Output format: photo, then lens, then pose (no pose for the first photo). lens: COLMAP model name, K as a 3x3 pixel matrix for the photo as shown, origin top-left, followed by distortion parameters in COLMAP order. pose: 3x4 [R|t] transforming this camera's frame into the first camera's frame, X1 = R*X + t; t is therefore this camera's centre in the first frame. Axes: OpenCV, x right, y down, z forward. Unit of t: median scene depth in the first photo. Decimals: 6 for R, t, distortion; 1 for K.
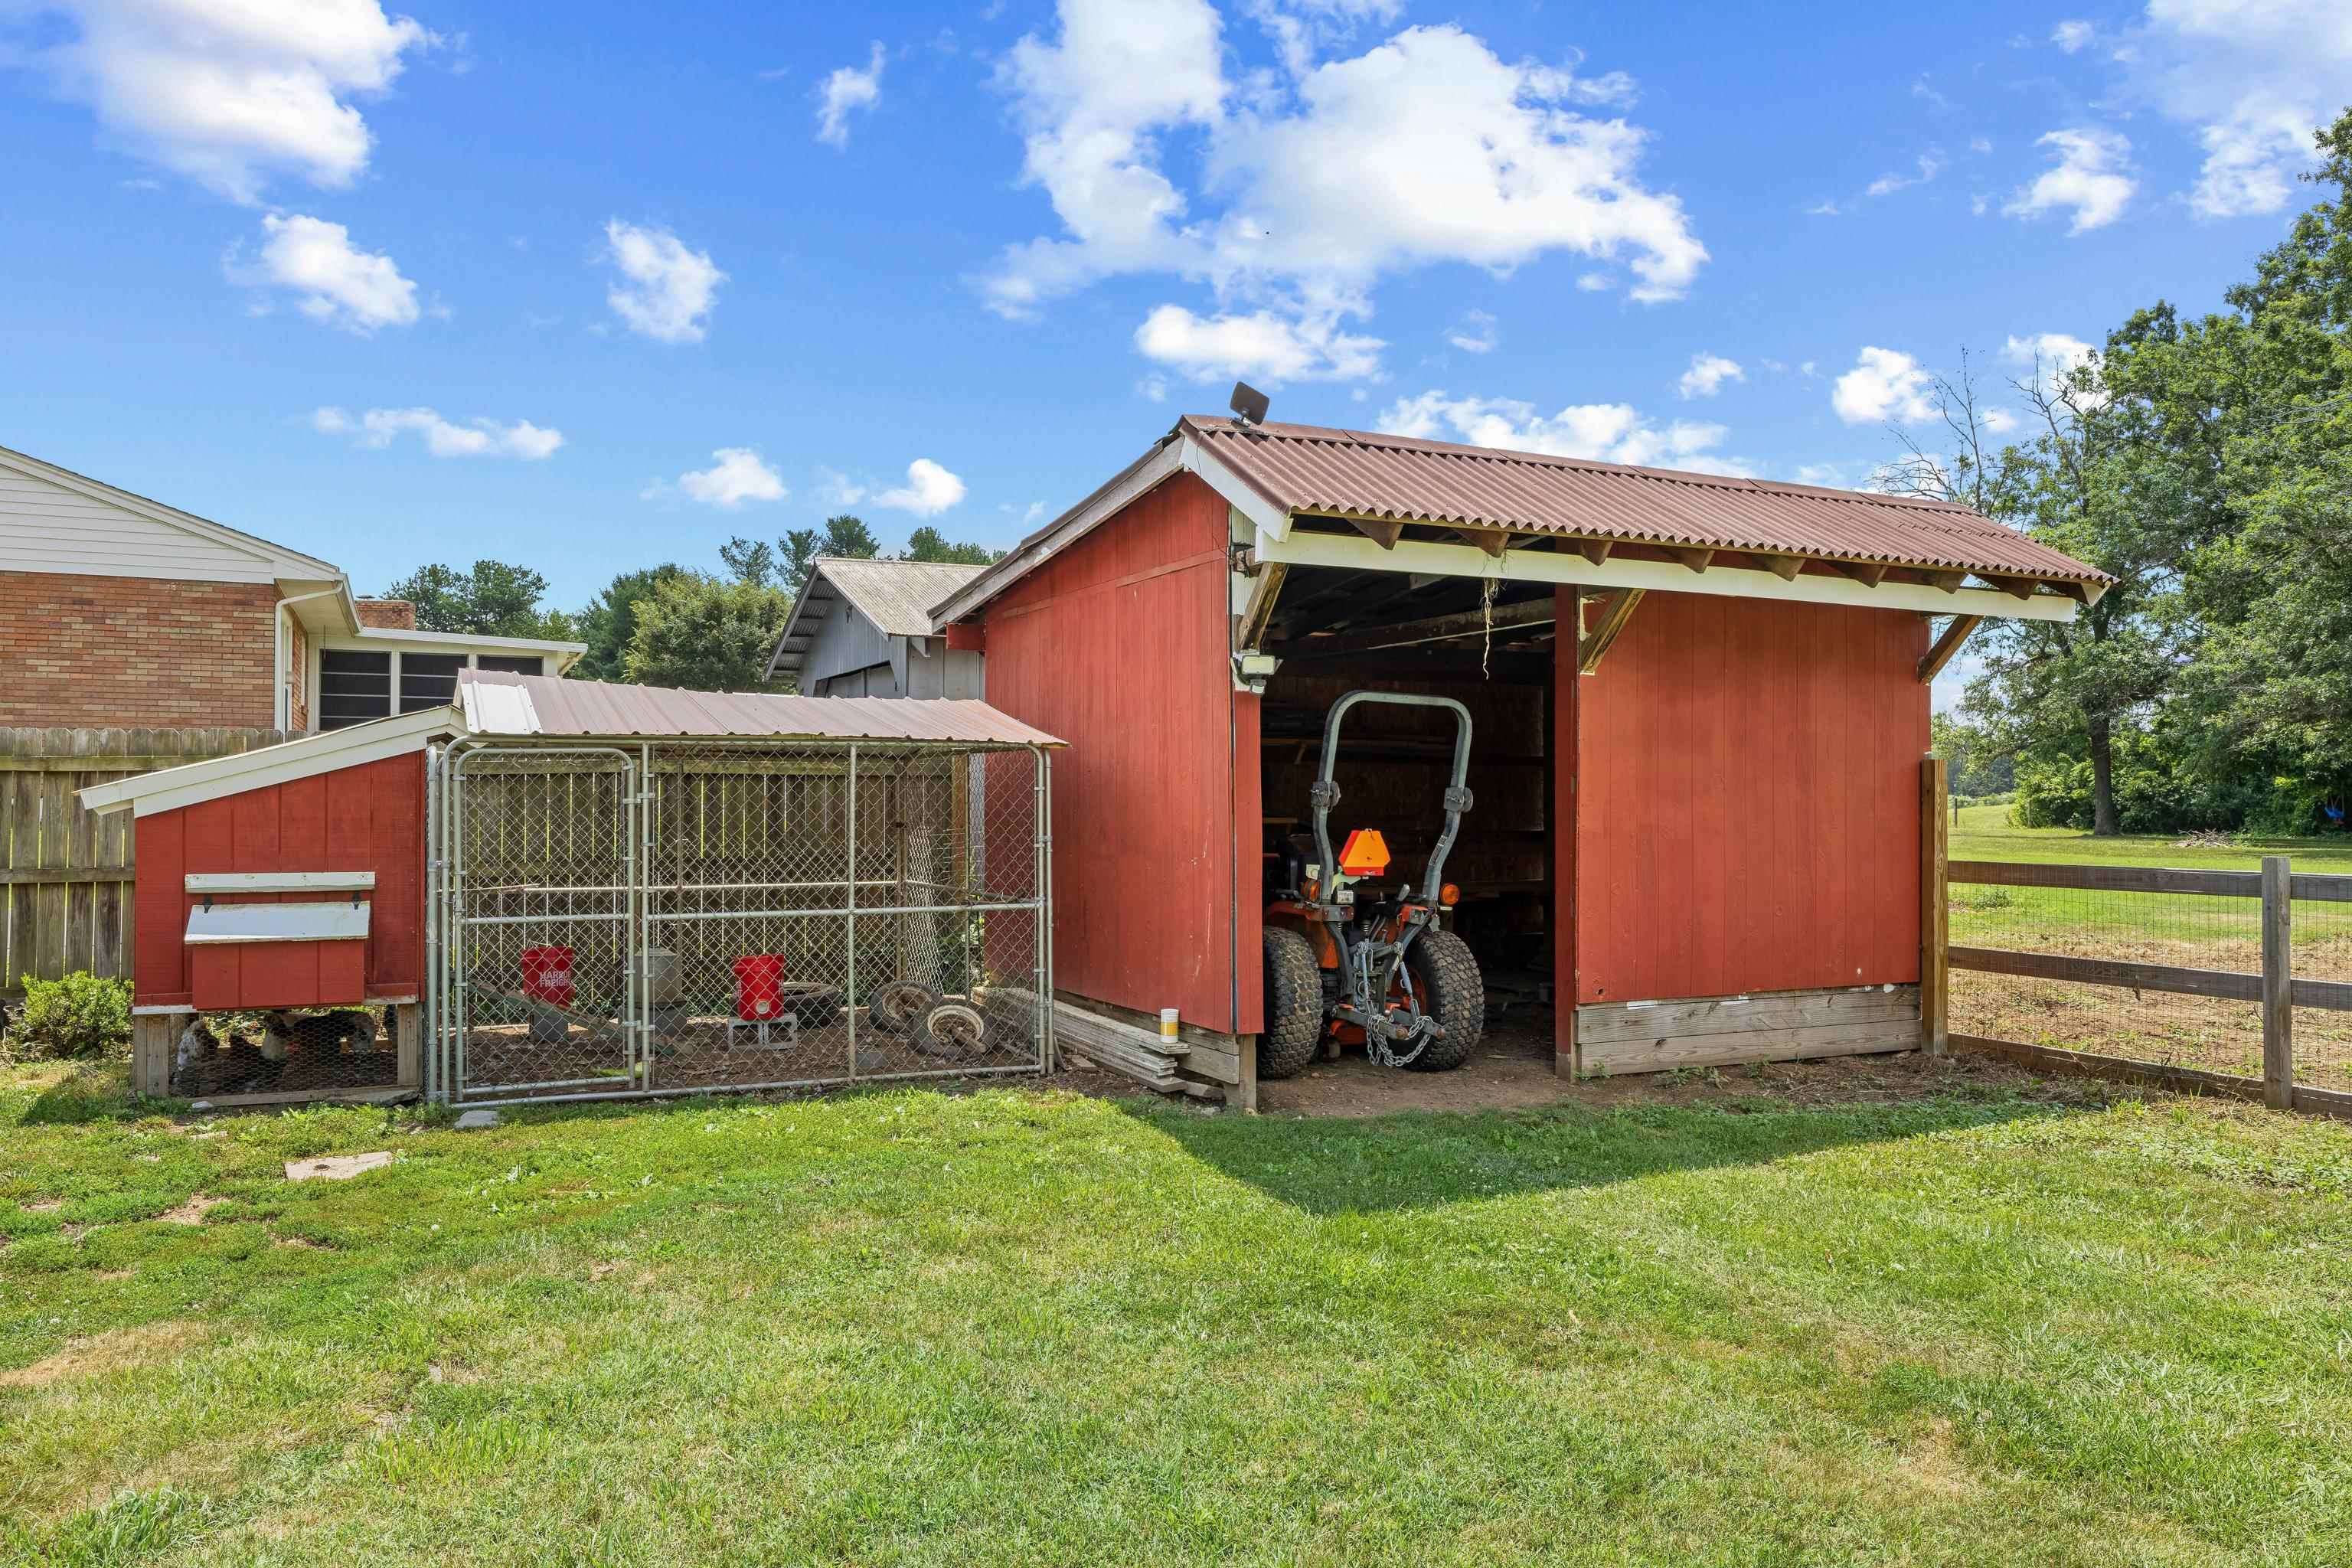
lens RADIAL K [[1708.5, 0, 1180.8], [0, 1708.5, 829.0], [0, 0, 1]] dist [0.000420, 0.002919]
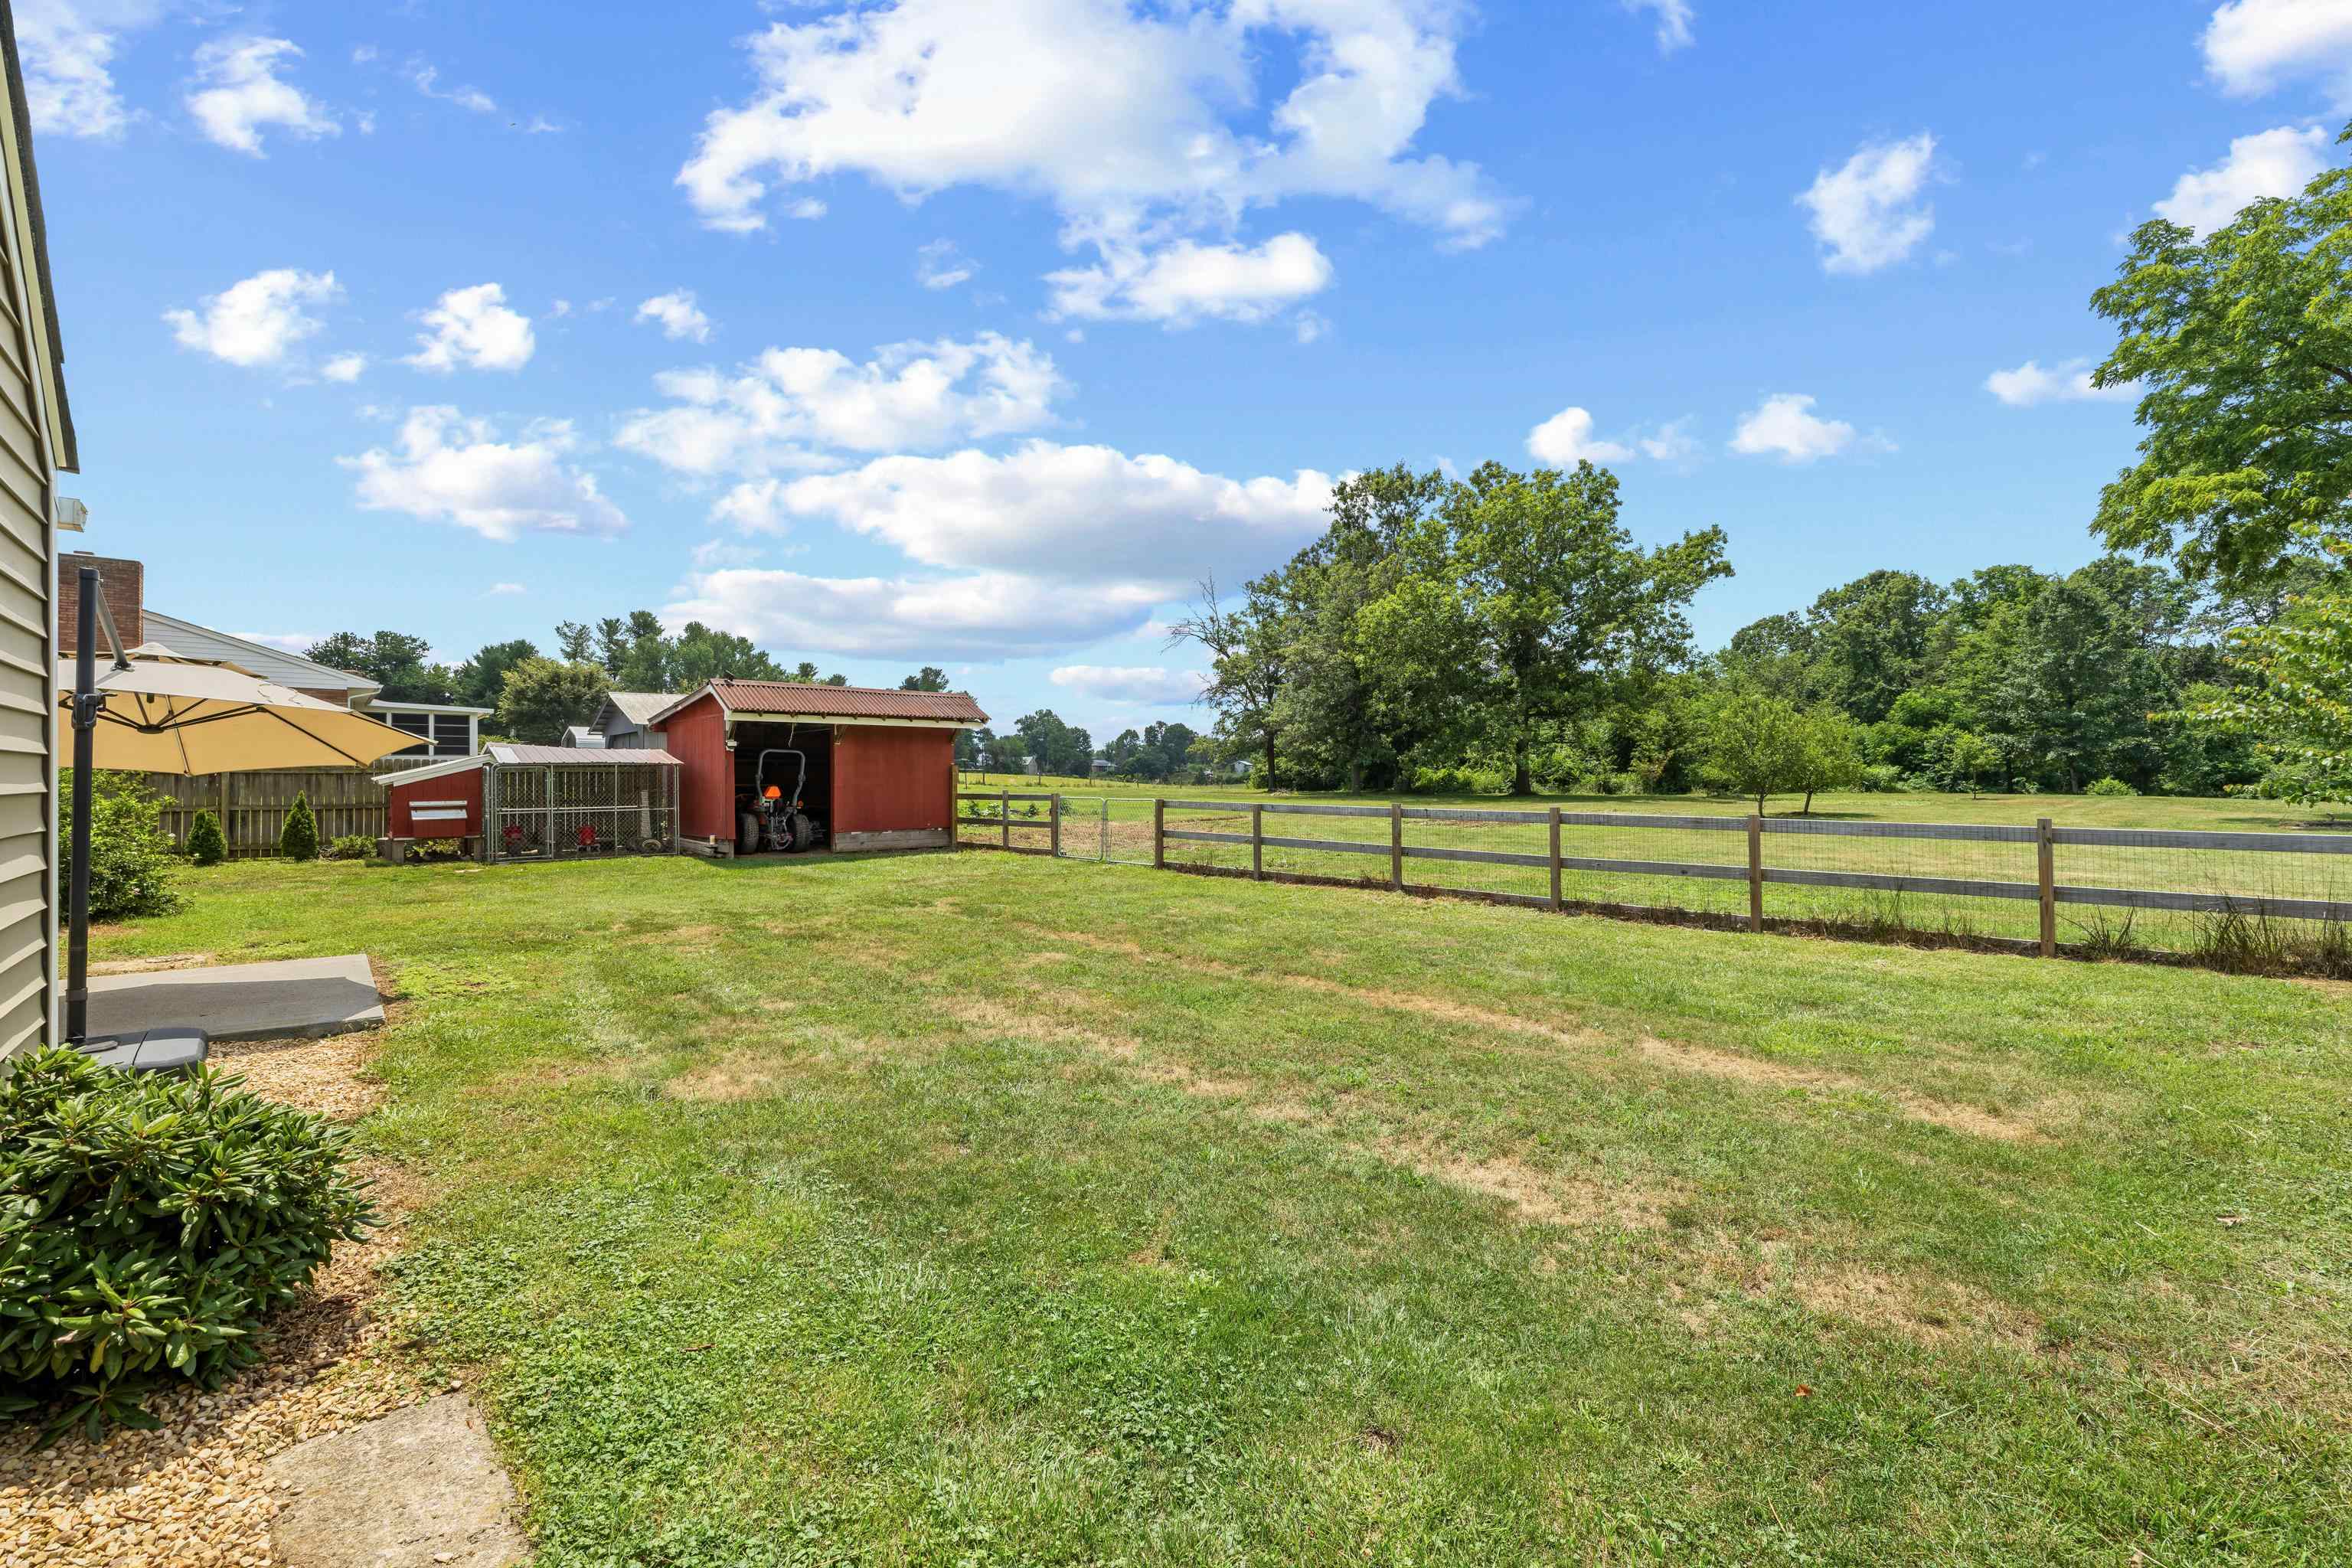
lens RADIAL K [[1006.6, 0, 1175.0], [0, 1006.6, 779.8], [0, 0, 1]] dist [0.000110, 0.000084]
pose [[0.958361, -0.010513, 0.285367, 0.305957], [0.015110, 0.999789, -0.013913, 0.028117], [-0.285161, 0.017646, 0.958317, -1.261966]]
